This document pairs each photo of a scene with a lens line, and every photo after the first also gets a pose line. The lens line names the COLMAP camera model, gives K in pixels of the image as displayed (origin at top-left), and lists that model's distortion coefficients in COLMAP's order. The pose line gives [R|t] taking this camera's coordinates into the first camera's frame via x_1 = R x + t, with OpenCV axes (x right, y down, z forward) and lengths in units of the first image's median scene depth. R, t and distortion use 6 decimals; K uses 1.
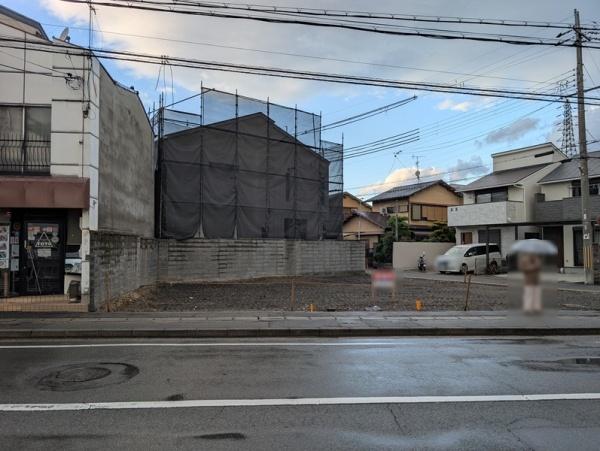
lens RADIAL K [[428.9, 0, 297.2], [0, 428.9, 231.7], [0, 0, 1]] dist [0.031821, -0.031015]
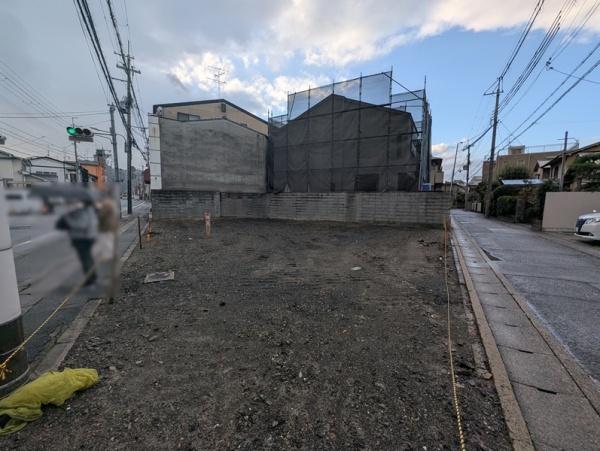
lens RADIAL K [[247.0, 0, 299.5], [0, 247.0, 225.8], [0, 0, 1]] dist [0.003758, -0.002571]
pose [[0.404882, 0.092505, -0.909678, 0.592463], [0.020860, 0.993676, 0.110331, 0.033866], [0.914131, -0.063647, 0.400392, 0.588606]]
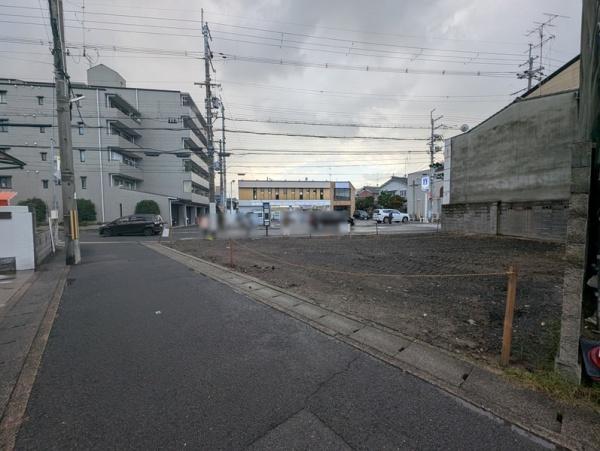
lens RADIAL K [[247.0, 0, 300.5], [0, 247.0, 225.7], [0, 0, 1]] dist [0.003758, -0.002571]
pose [[-0.996782, 0.012533, -0.079177, 0.292220], [0.011456, 0.999836, 0.014039, 0.052066], [0.079340, 0.013086, -0.996762, 1.256744]]
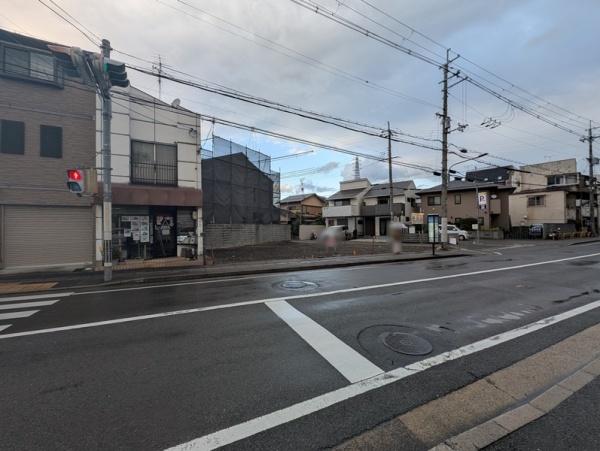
lens RADIAL K [[247.0, 0, 300.6], [0, 247.0, 226.1], [0, 0, 1]] dist [0.003758, -0.002571]
pose [[0.931343, -0.008812, 0.364036, -0.232543], [-0.000595, 0.999669, 0.025719, -0.000043], [-0.364142, -0.024170, 0.931030, -0.043095]]
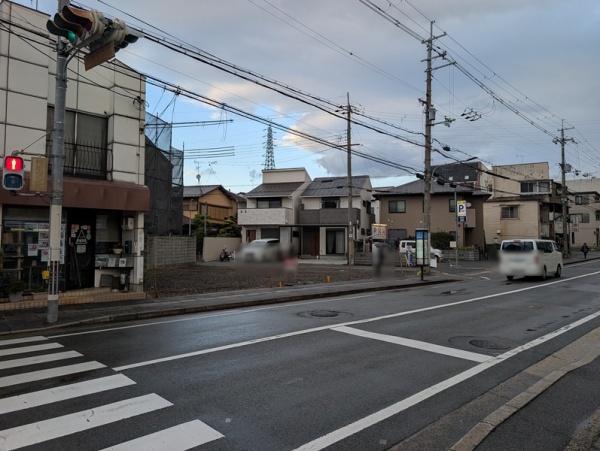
lens RADIAL K [[428.9, 0, 299.6], [0, 428.9, 219.5], [0, 0, 1]] dist [0.031821, -0.031015]
pose [[0.762772, 0.034387, 0.645753, -0.449286], [-0.026835, 0.999408, -0.021522, -0.008394], [-0.646111, -0.000912, 0.763243, -0.085601]]
